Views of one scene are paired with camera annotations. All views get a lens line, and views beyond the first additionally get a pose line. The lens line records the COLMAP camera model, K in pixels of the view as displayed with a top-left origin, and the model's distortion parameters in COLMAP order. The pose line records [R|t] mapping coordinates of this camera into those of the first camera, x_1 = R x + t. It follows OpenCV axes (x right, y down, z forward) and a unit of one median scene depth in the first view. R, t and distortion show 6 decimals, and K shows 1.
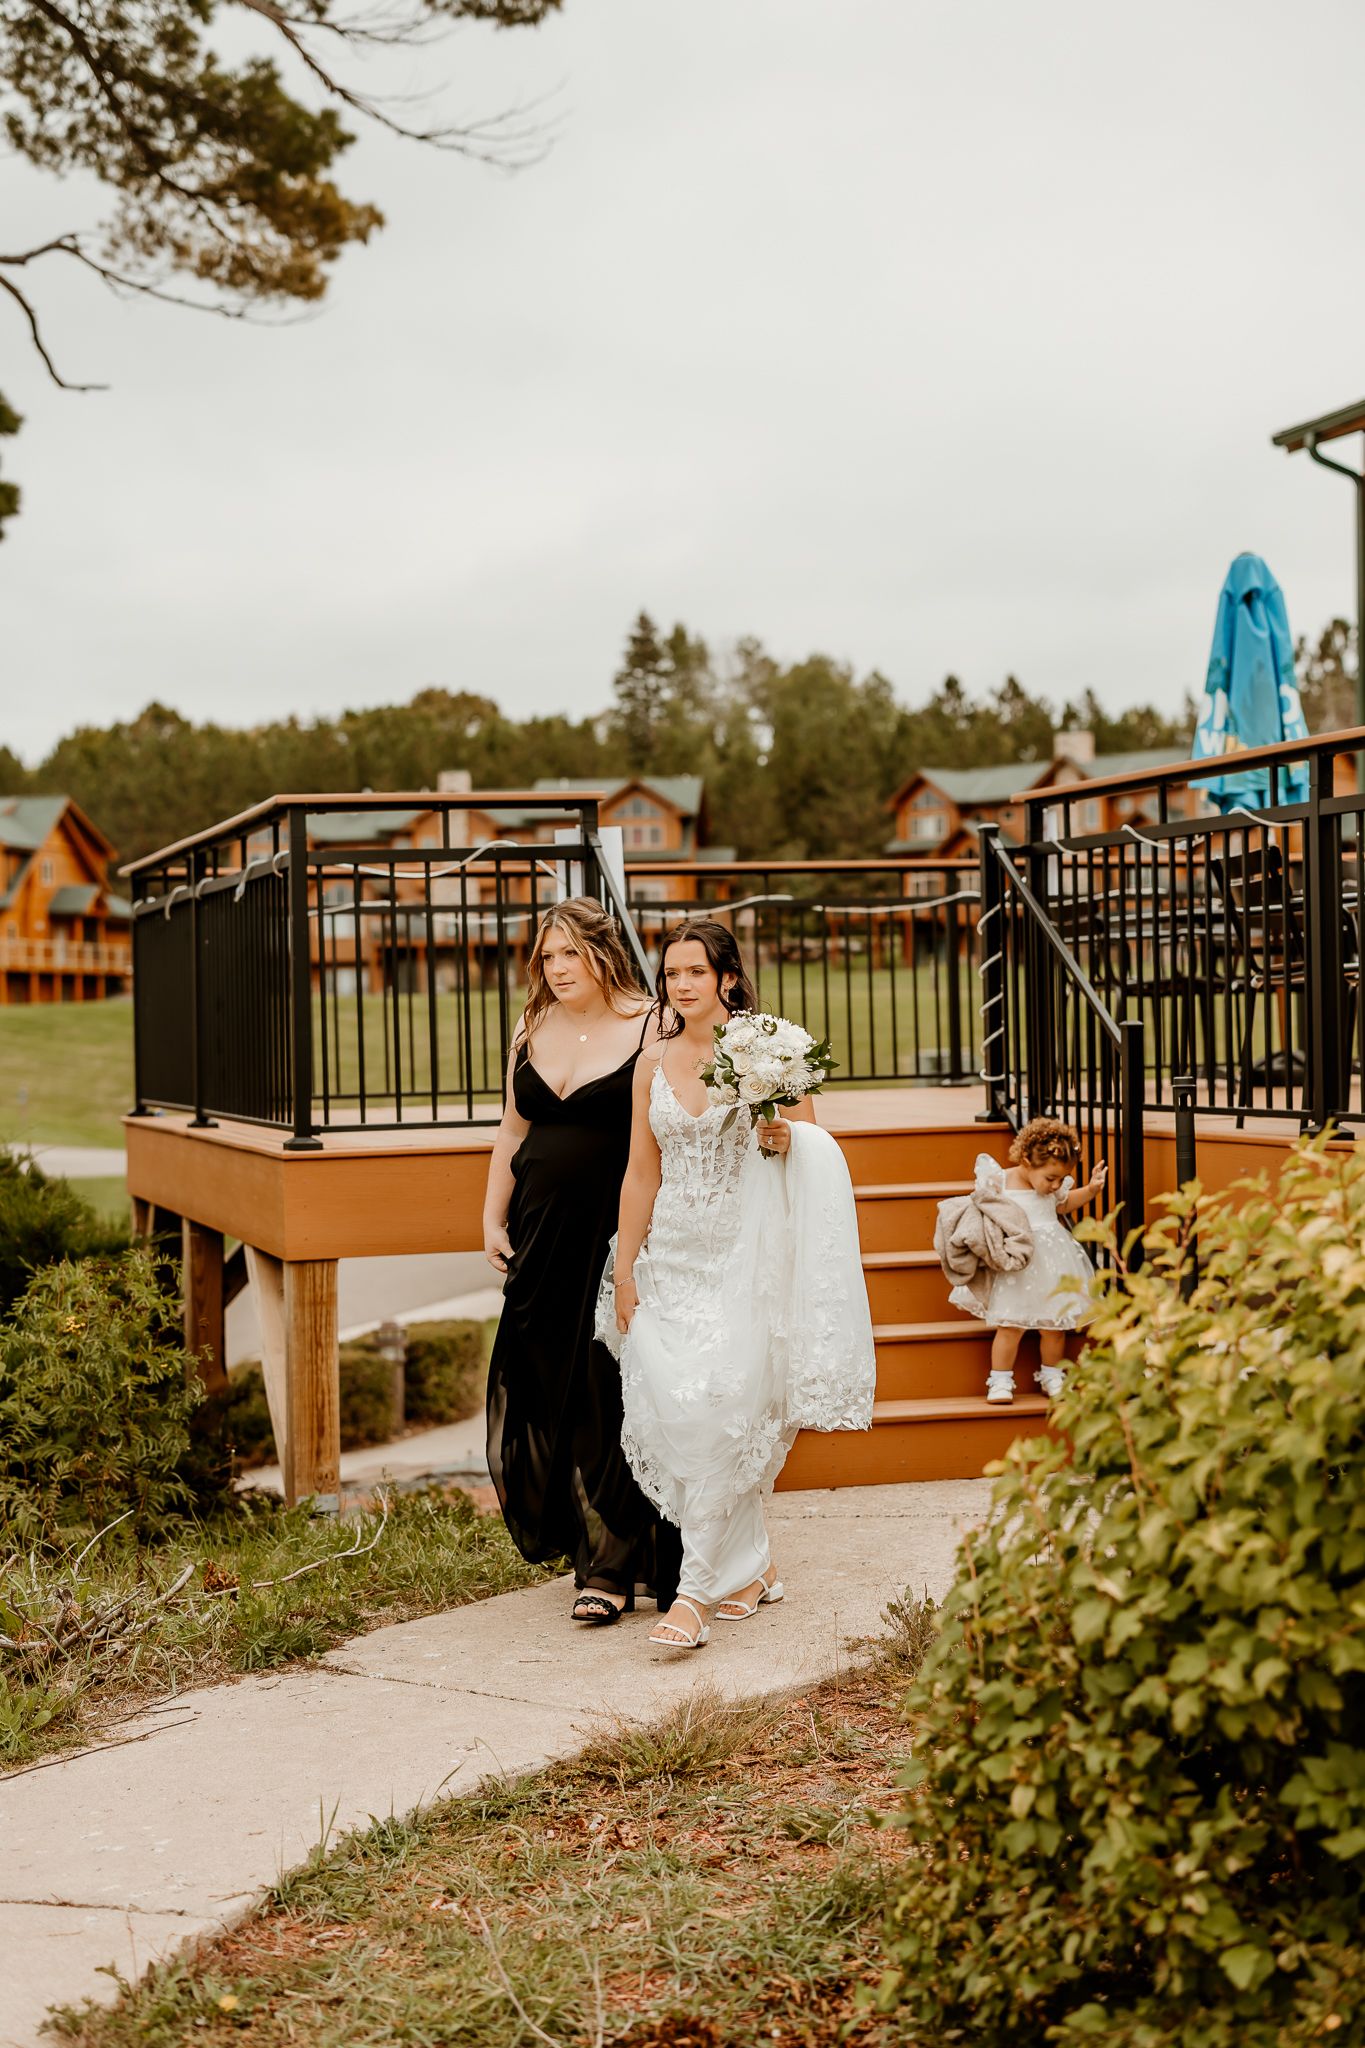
lens RADIAL K [[2052.9, 0, 683.0], [0, 2052.9, 1135.9], [0, 0, 1]] dist [0.008263, 0.004010]
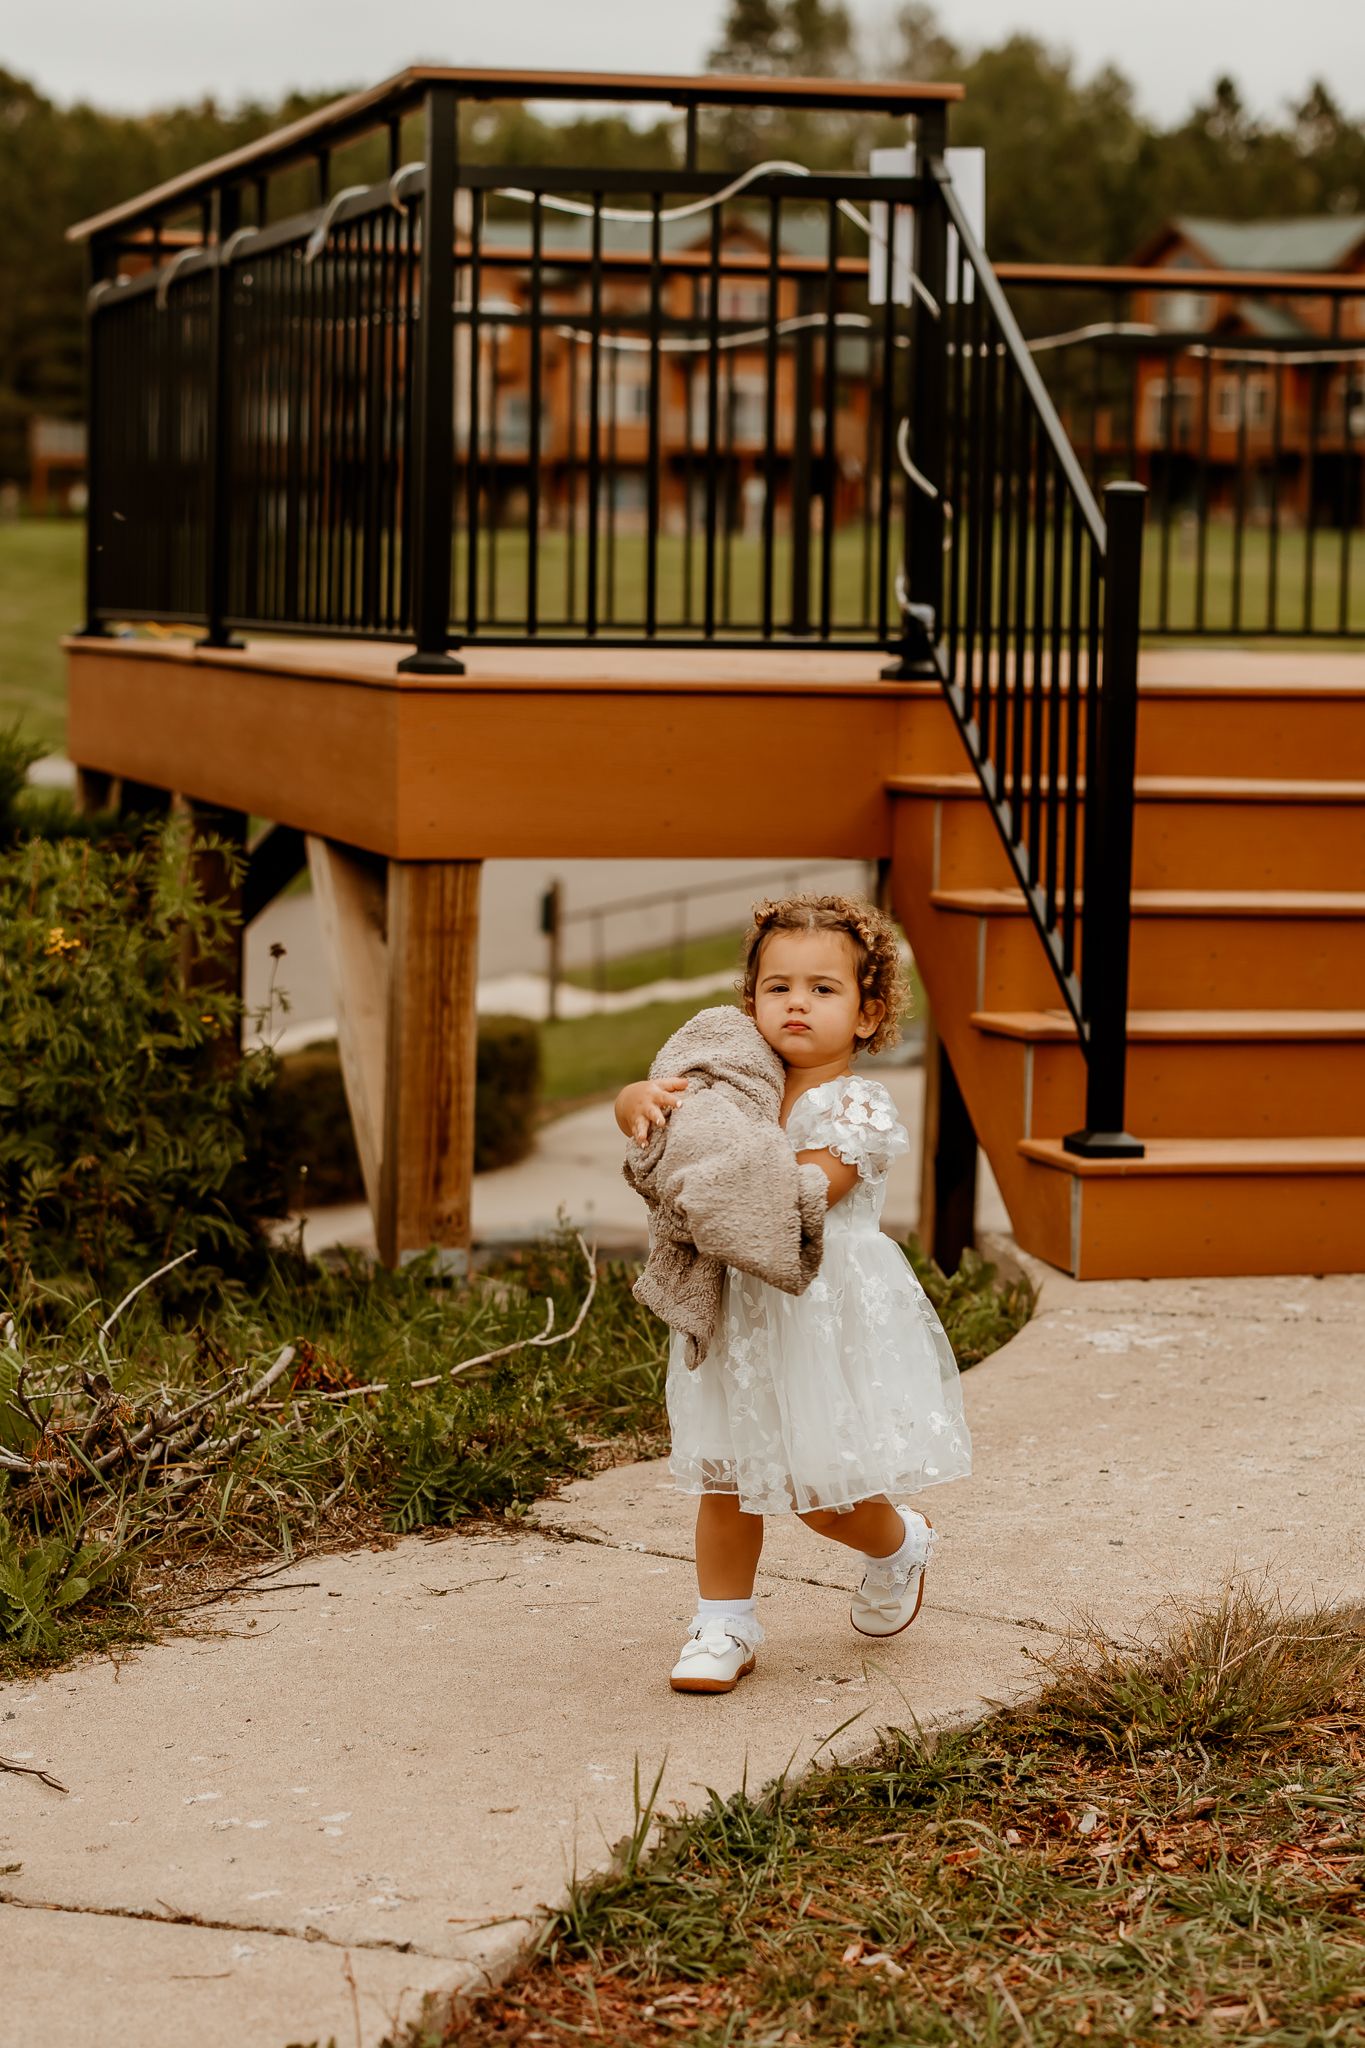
lens RADIAL K [[3031.9, 0, 682.5], [0, 3031.9, 1024.0], [0, 0, 1]] dist [0.016477, -0.068107]
pose [[0.998886, 0.046045, -0.010325, -0.109241], [-0.045096, 0.995893, 0.078511, 0.039264], [0.013898, -0.077958, 0.996860, 0.129560]]
